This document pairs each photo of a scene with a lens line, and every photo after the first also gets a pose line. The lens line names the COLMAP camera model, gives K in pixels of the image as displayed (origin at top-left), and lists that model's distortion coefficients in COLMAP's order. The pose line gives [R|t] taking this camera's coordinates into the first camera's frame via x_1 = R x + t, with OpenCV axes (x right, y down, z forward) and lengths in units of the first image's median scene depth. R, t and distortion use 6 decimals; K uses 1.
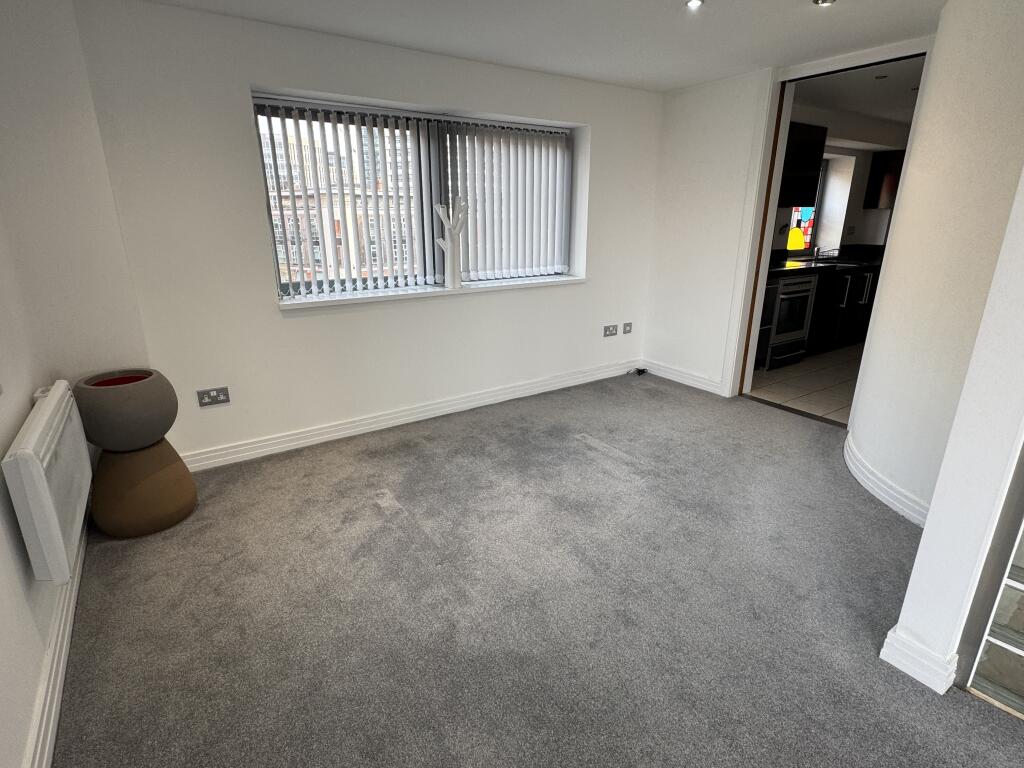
lens RADIAL K [[525.6, 0, 510.4], [0, 525.6, 383.5], [0, 0, 1]] dist [0.002555, -0.000423]
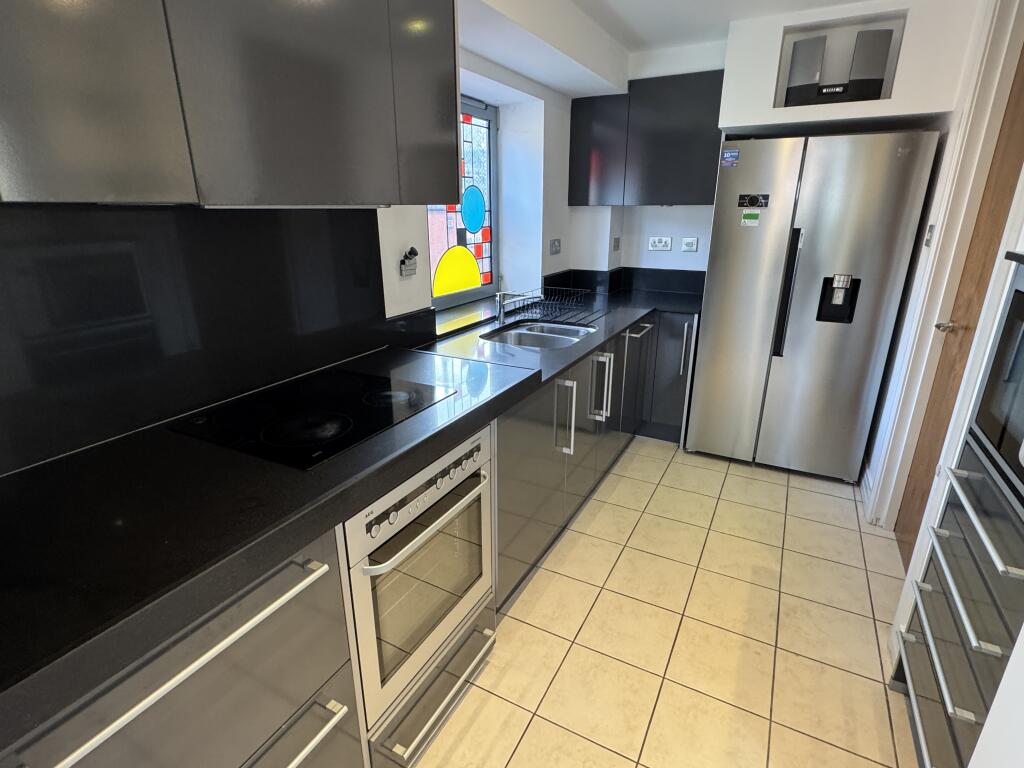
lens RADIAL K [[525.6, 0, 511.1], [0, 525.6, 384.5], [0, 0, 1]] dist [0.002555, -0.000423]
pose [[0.883569, -0.146740, 0.444716, 0.415066], [0.141902, 0.988886, 0.044363, -0.217344], [-0.446283, 0.023908, 0.894572, 0.648843]]
